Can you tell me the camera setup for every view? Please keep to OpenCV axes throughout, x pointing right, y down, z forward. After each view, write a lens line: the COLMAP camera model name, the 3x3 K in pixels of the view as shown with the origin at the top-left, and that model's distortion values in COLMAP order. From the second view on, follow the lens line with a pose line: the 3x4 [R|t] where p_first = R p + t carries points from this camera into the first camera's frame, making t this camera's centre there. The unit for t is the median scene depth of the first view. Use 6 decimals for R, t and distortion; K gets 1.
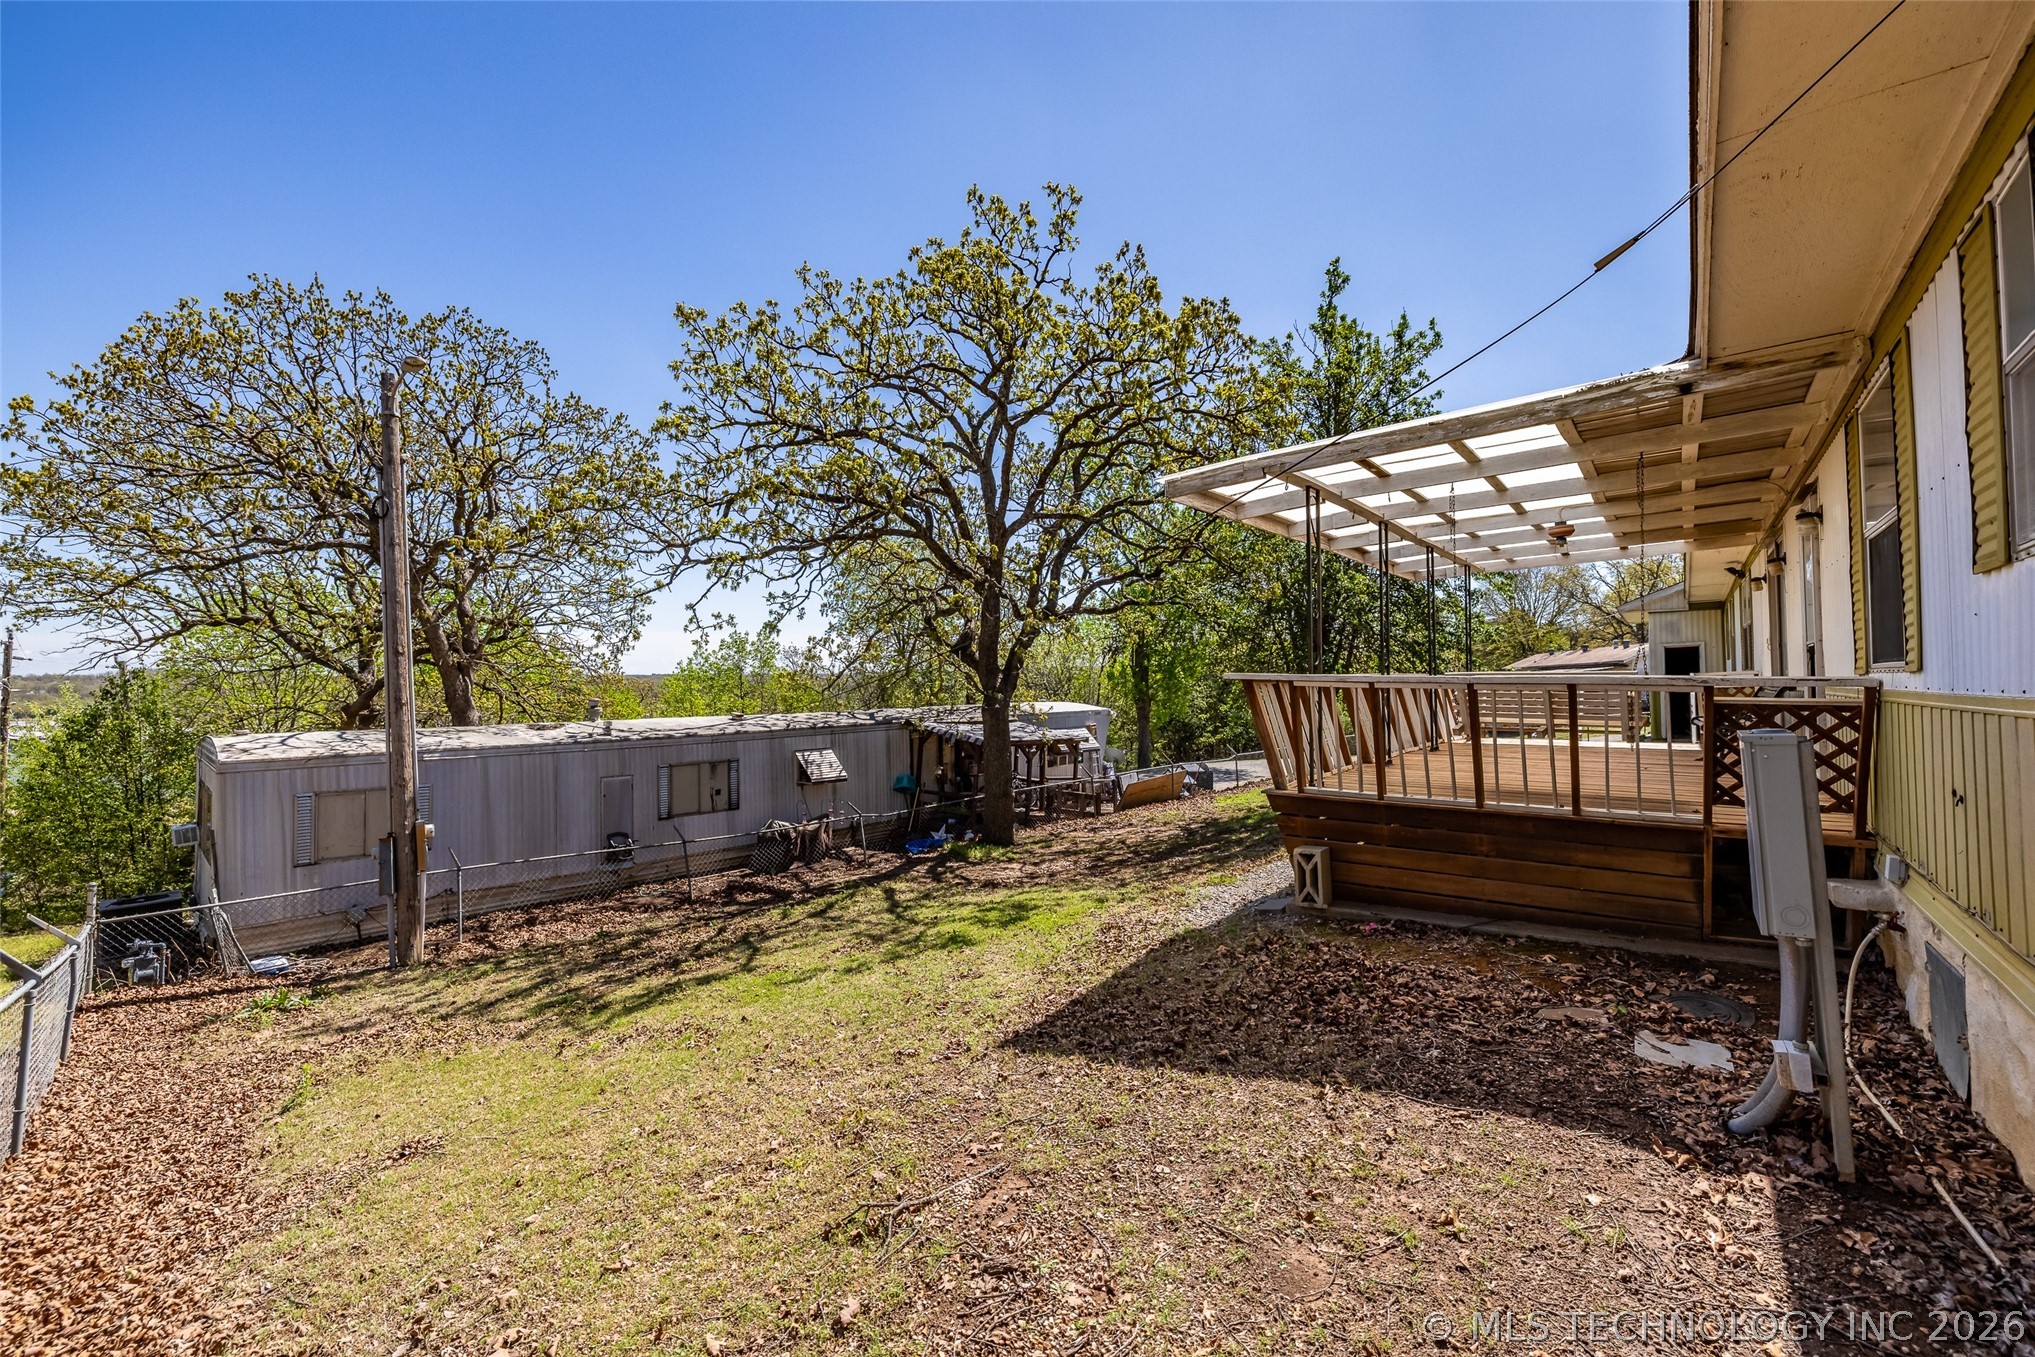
lens RADIAL K [[852.0, 0, 1017.7], [0, 852.0, 687.6], [0, 0, 1]] dist [-0.003689, -0.000524]
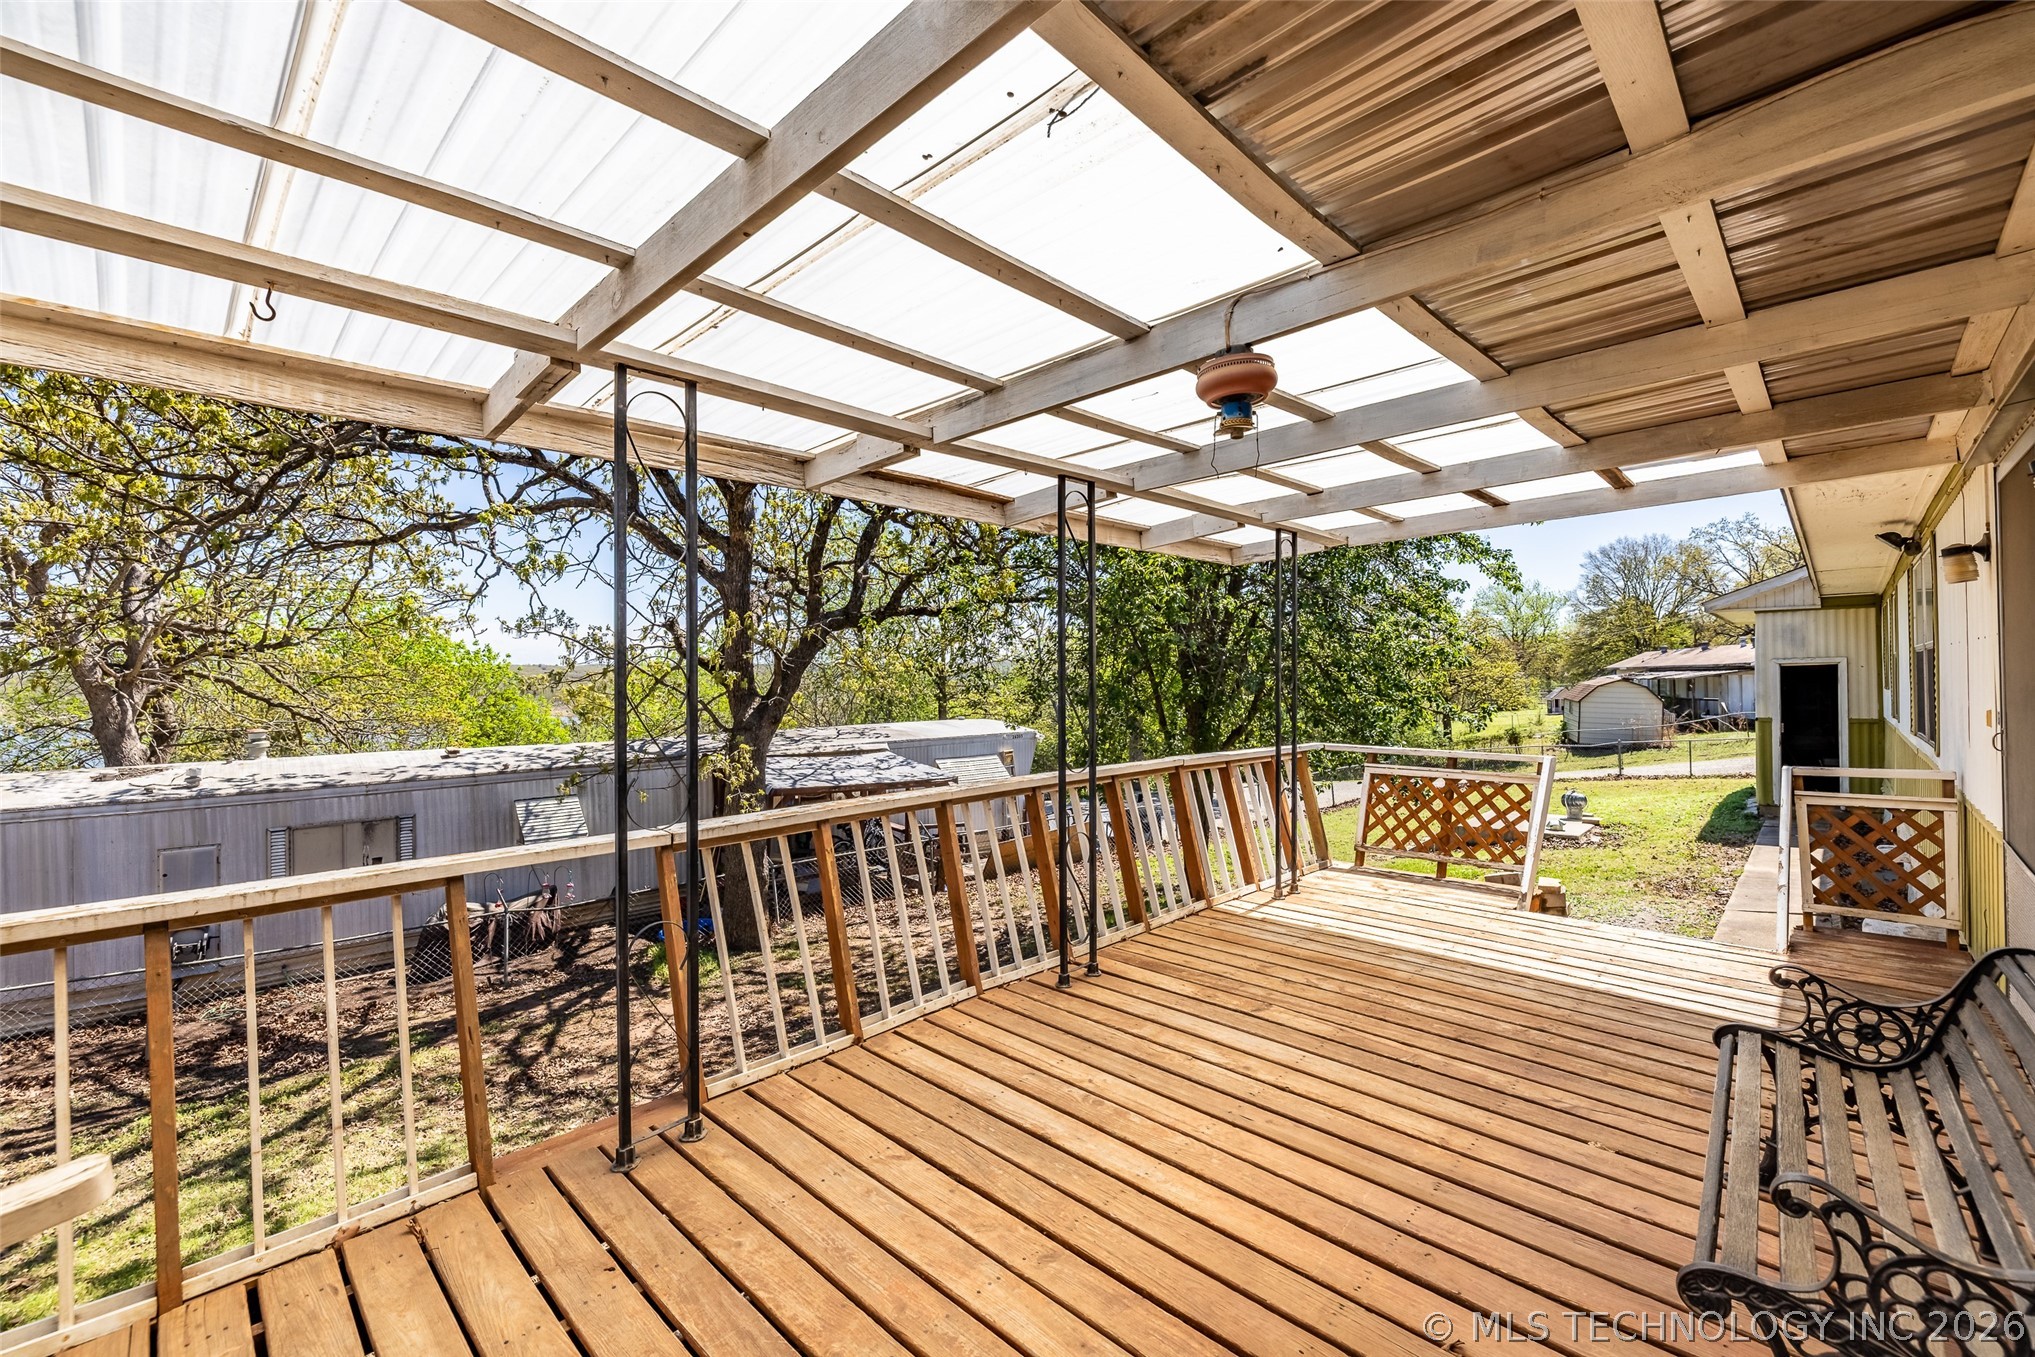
lens RADIAL K [[852.0, 0, 1015.4], [0, 852.0, 685.3], [0, 0, 1]] dist [-0.003689, -0.000524]
pose [[0.994429, 0.005762, -0.105249, 0.257043], [-0.004963, 0.999957, 0.007855, -0.035677], [0.105290, -0.007289, 0.994415, 0.303148]]
